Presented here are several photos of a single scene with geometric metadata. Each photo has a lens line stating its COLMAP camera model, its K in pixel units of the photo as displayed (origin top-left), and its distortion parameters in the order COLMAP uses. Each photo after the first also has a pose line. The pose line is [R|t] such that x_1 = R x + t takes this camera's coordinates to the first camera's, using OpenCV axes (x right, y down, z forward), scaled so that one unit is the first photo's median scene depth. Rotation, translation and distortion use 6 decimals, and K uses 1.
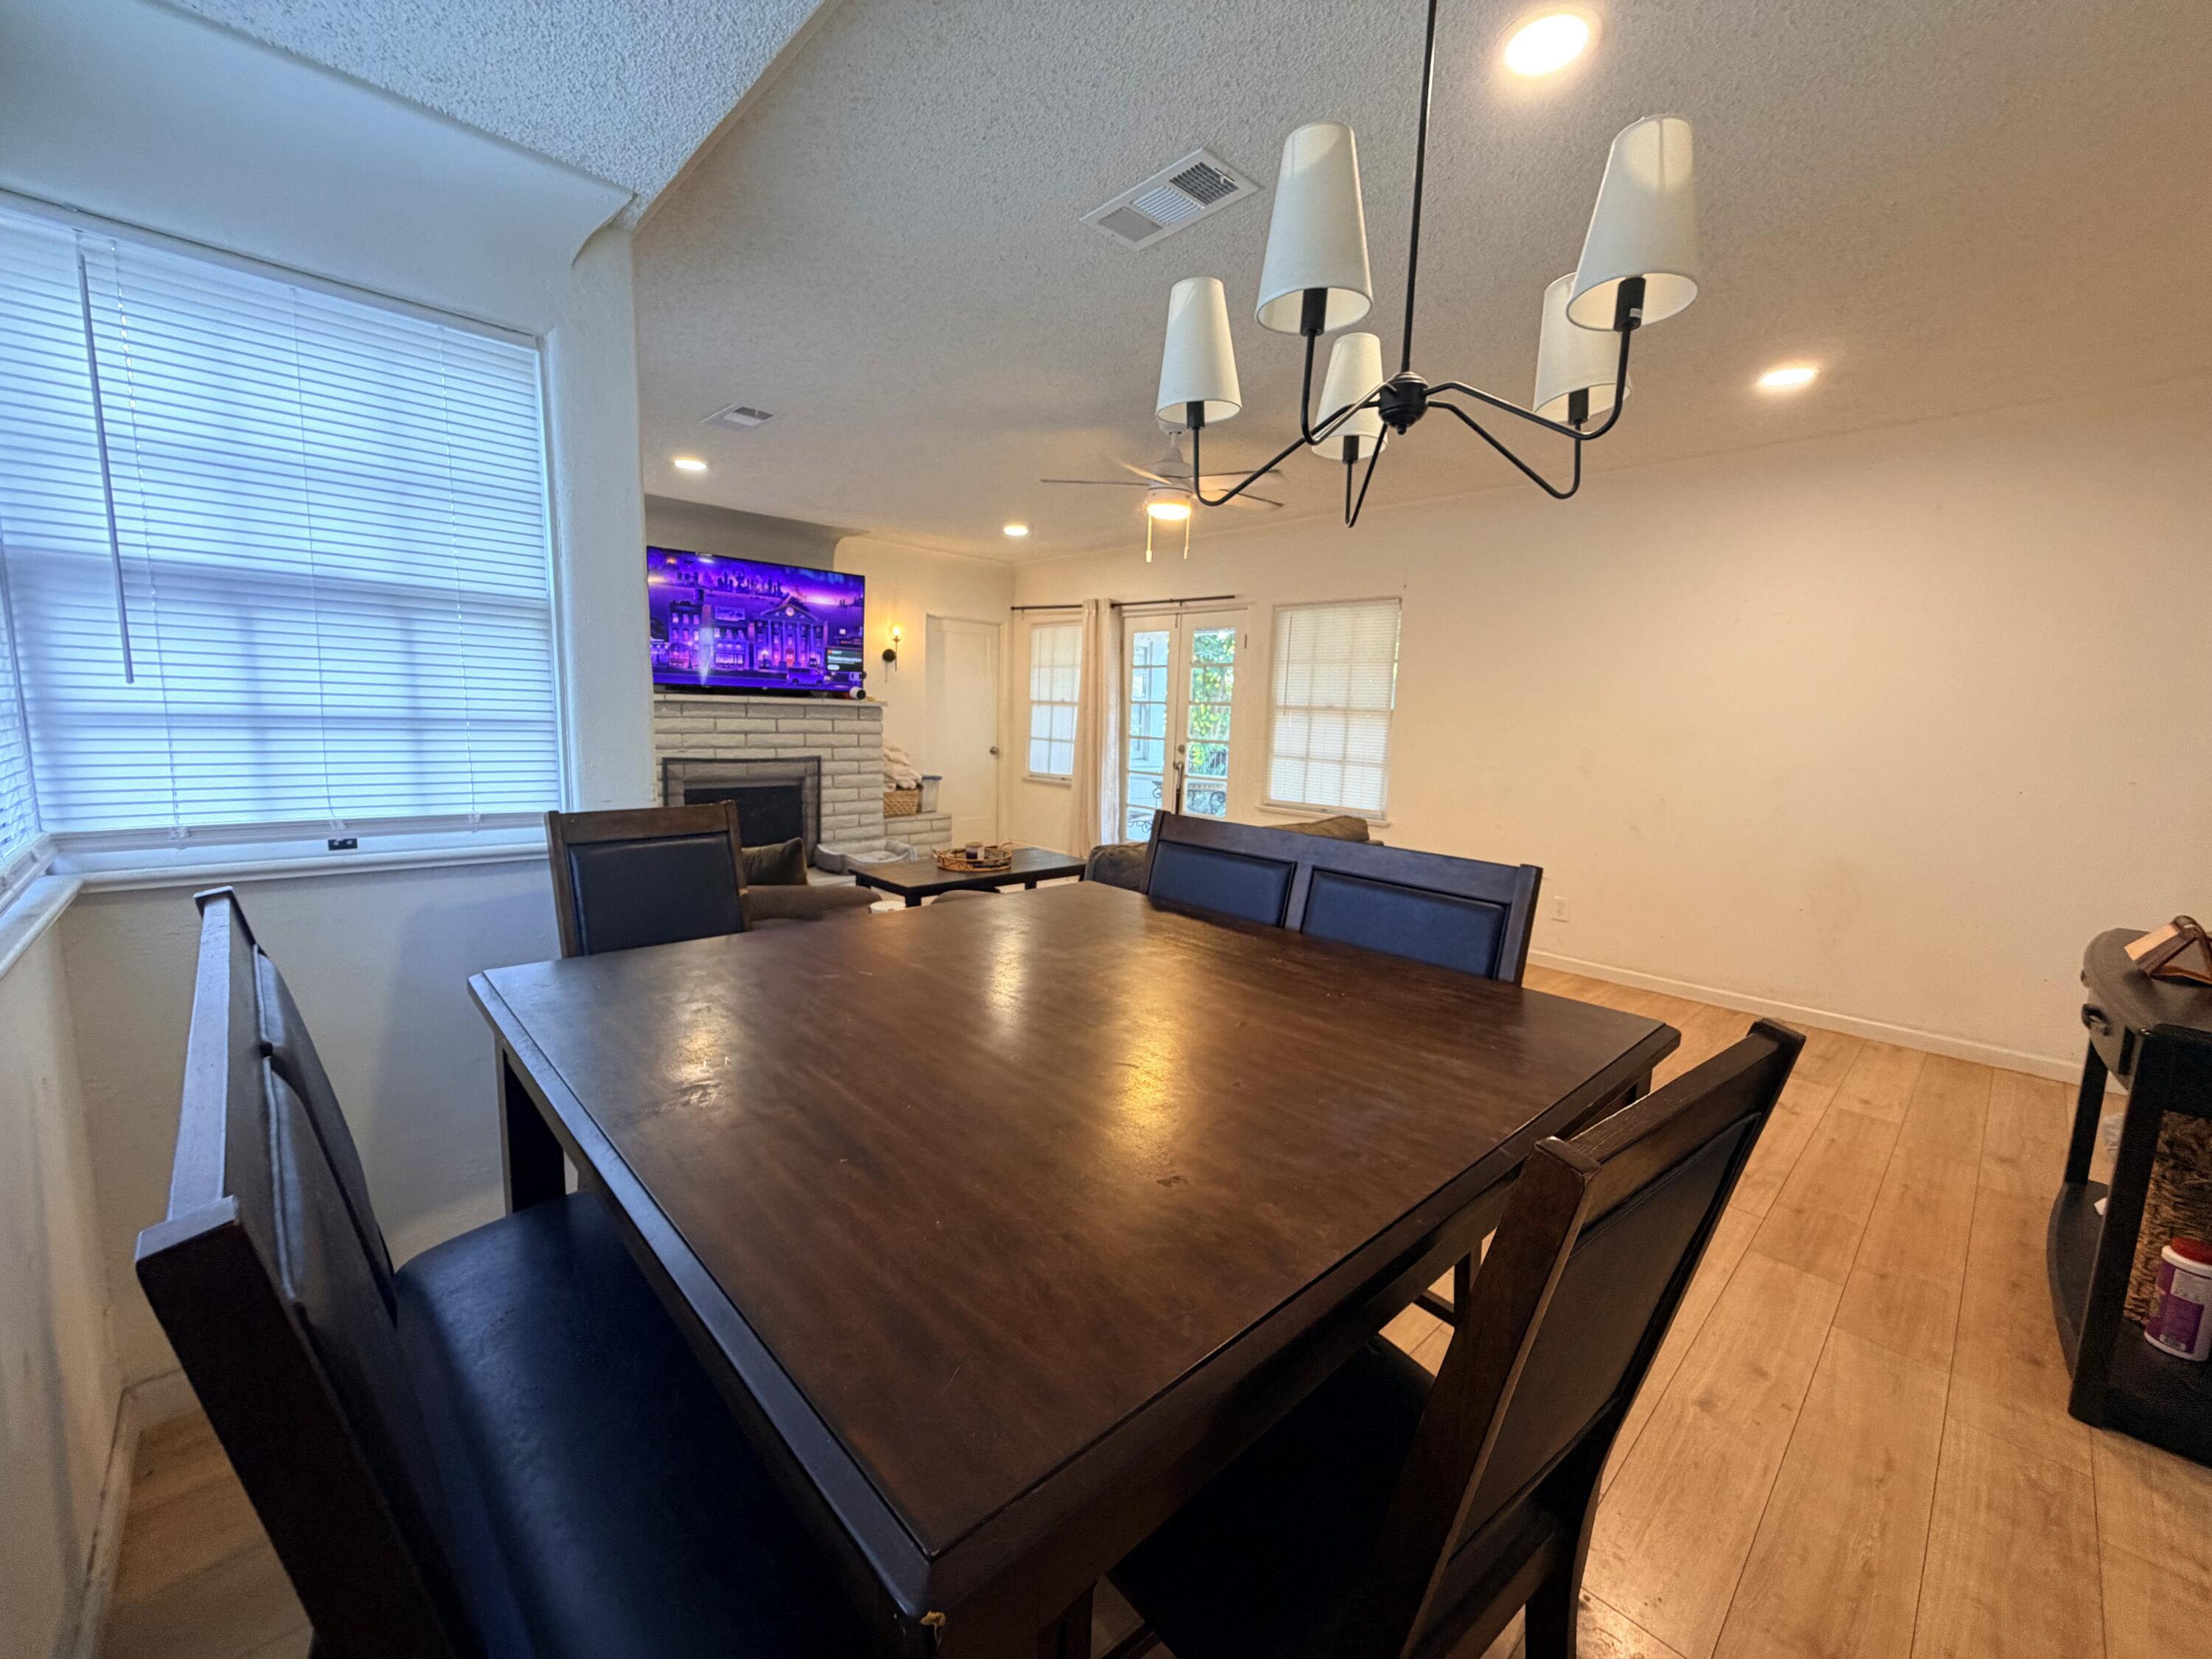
lens RADIAL K [[883.1, 0, 1099.5], [0, 883.1, 834.3], [0, 0, 1]] dist [0.001409, 0.000260]
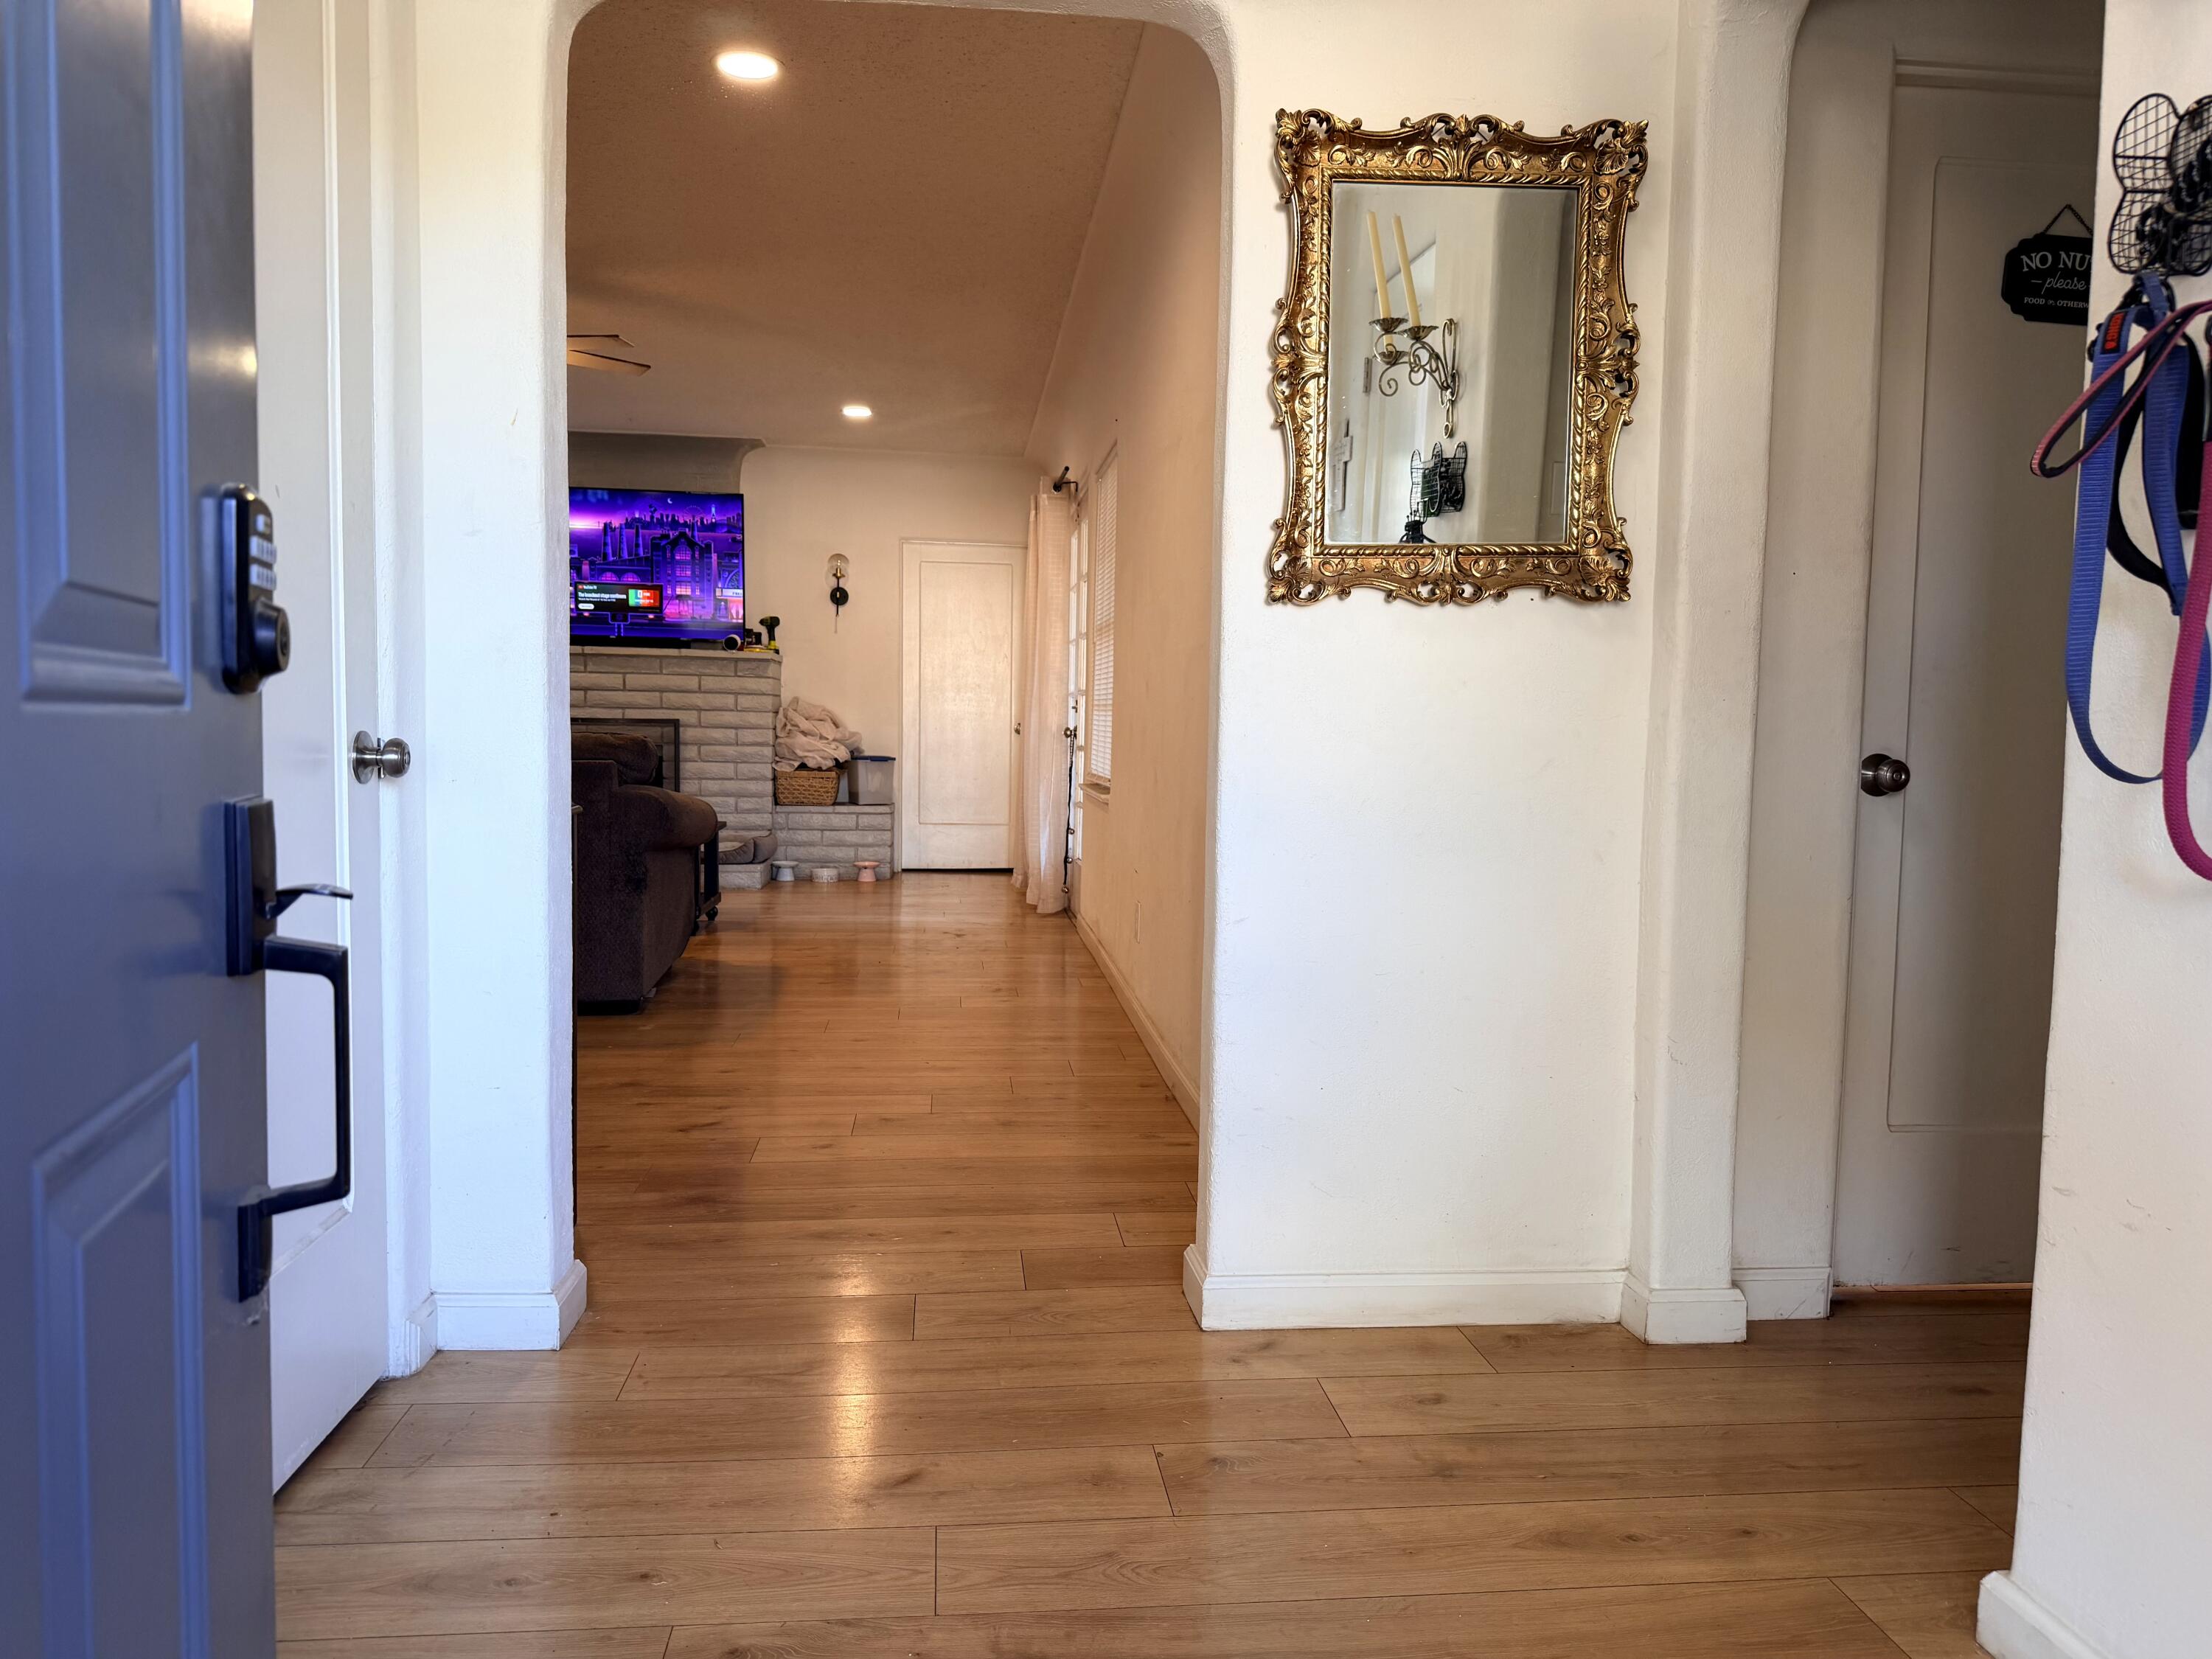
lens RADIAL K [[1571.3, 0, 1110.1], [0, 1571.3, 839.8], [0, 0, 1]] dist [0.096832, 0.000714]
pose [[0.793731, 0.028519, -0.607600, 0.862801], [-0.078904, 0.995288, -0.056358, 0.069659], [0.603130, 0.092675, 0.792241, 0.100404]]
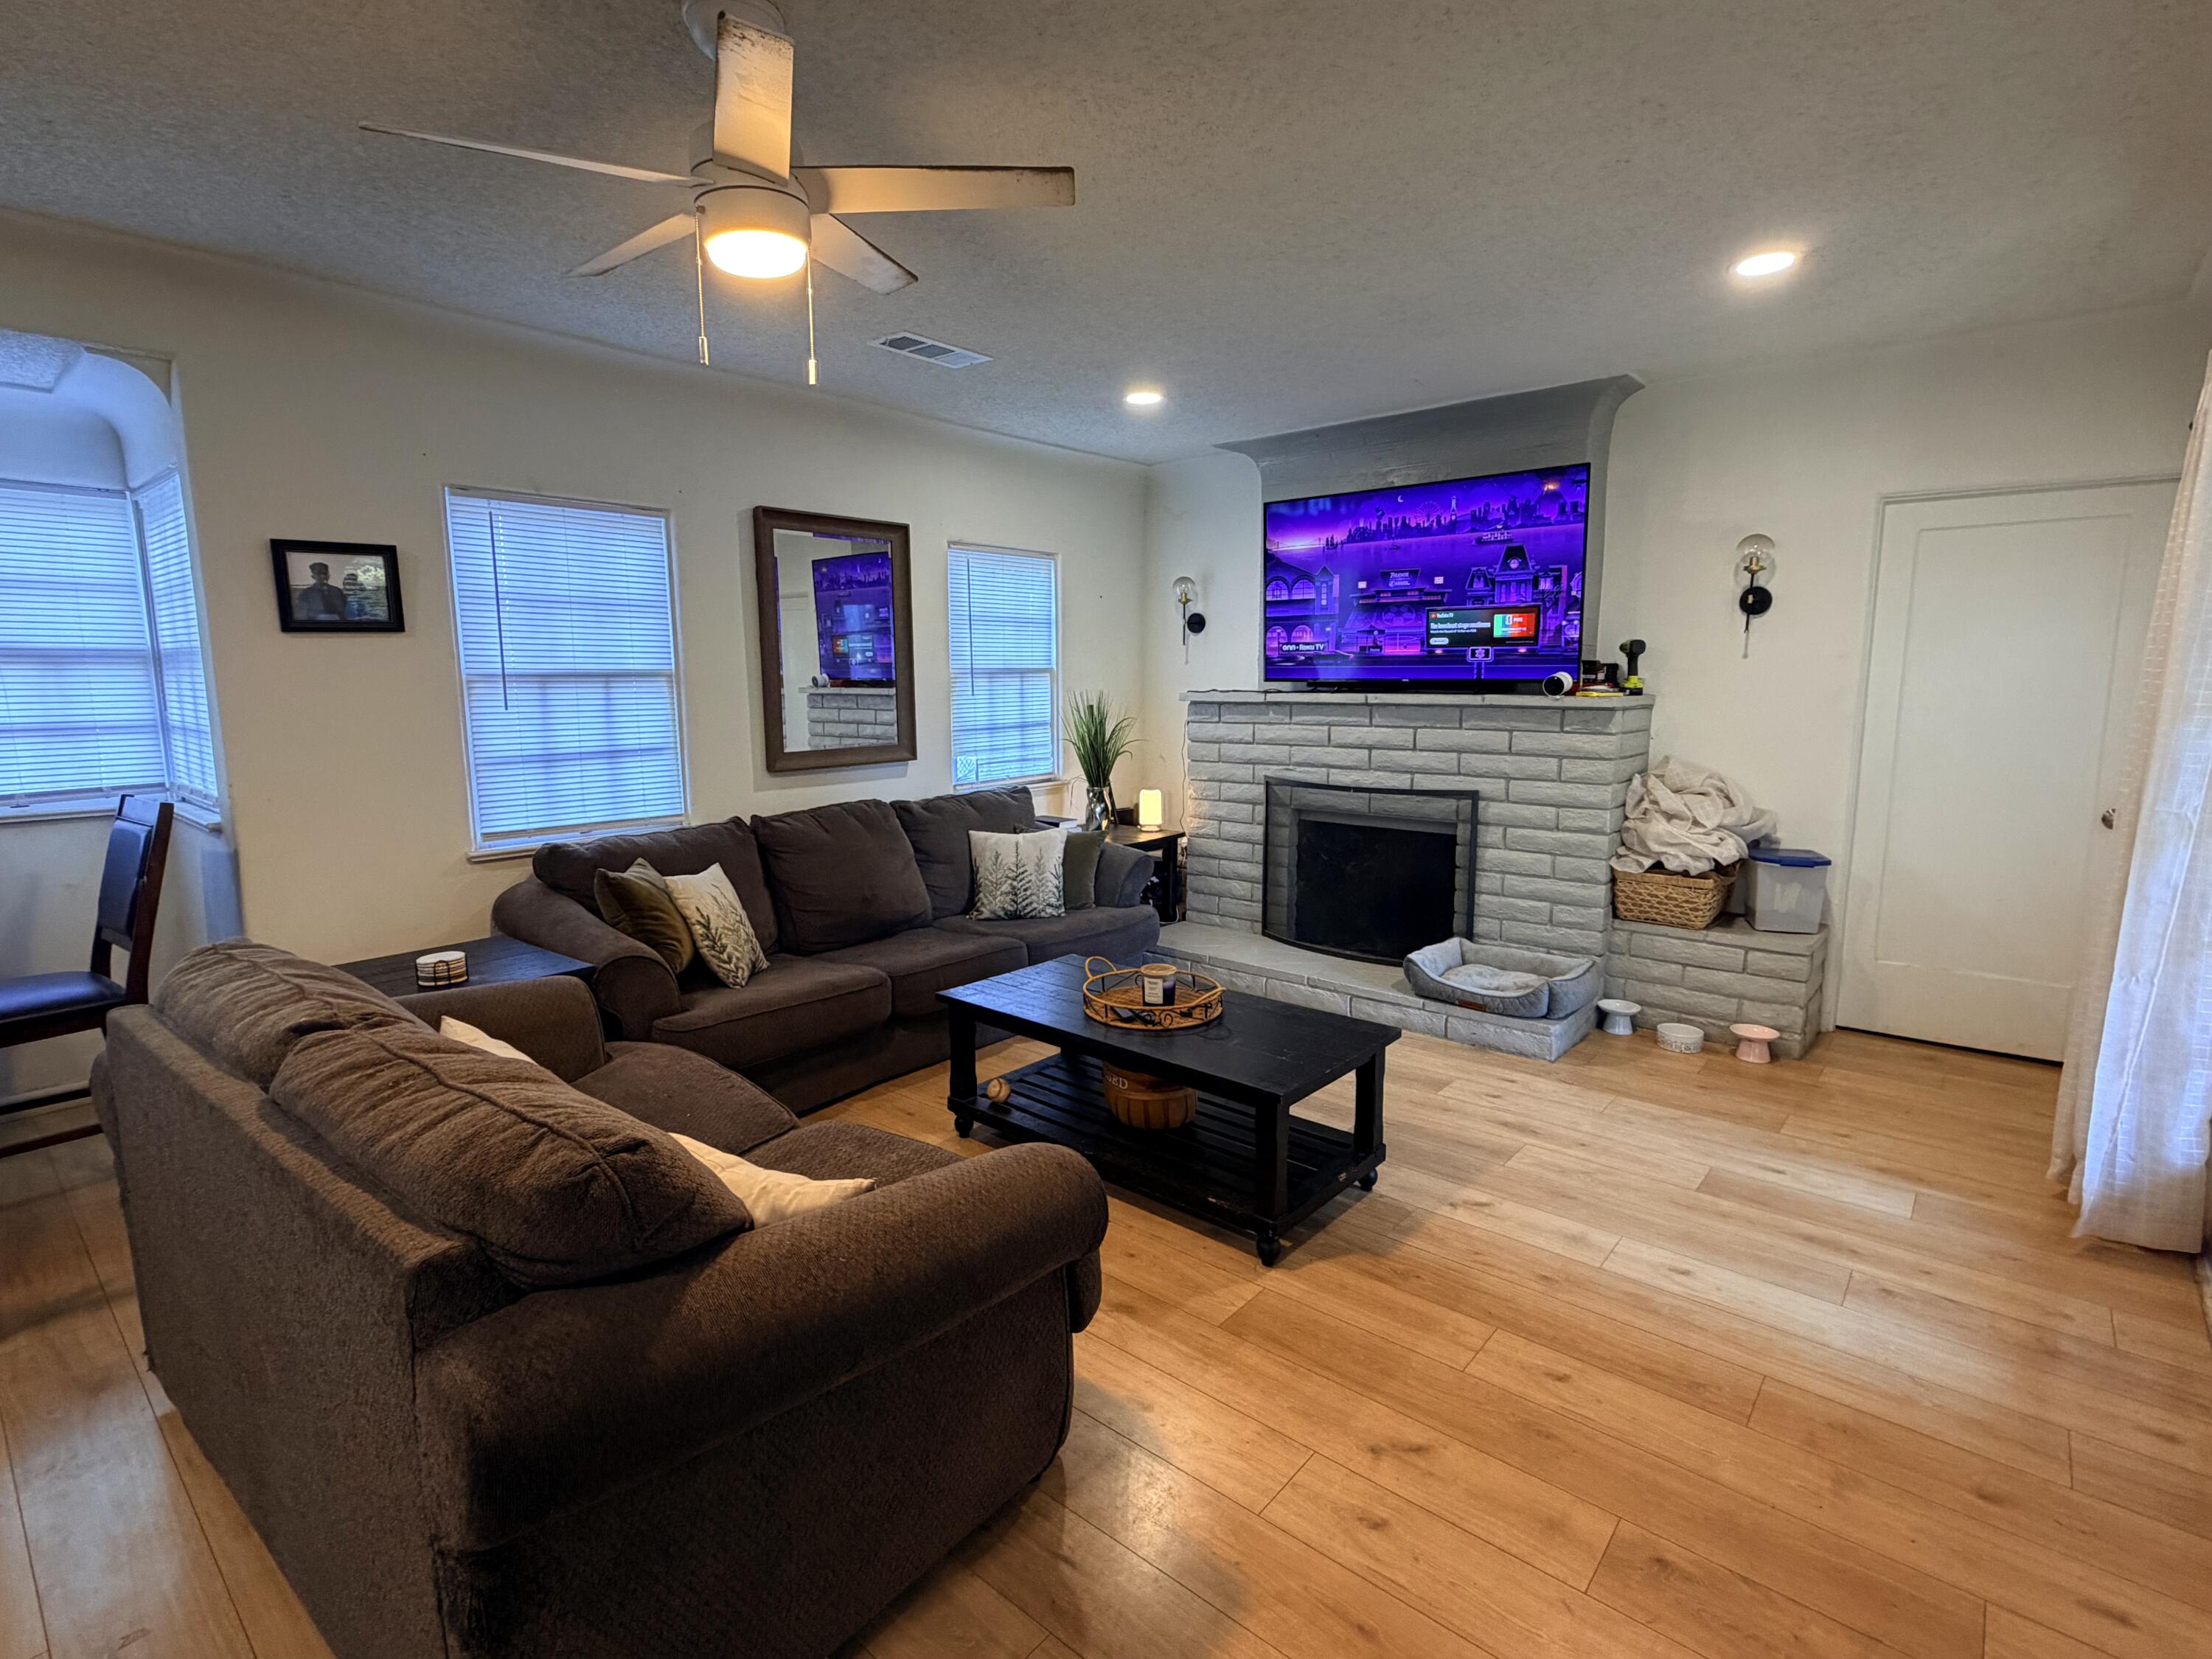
lens RADIAL K [[1069.0, 0, 1099.8], [0, 1069.0, 824.3], [0, 0, 1]] dist [0.002641, -0.001808]
pose [[0.104215, 0.107318, -0.988748, 0.362569], [-0.131668, 0.986899, 0.093239, -0.098404], [0.985801, 0.120470, 0.116980, 0.656725]]
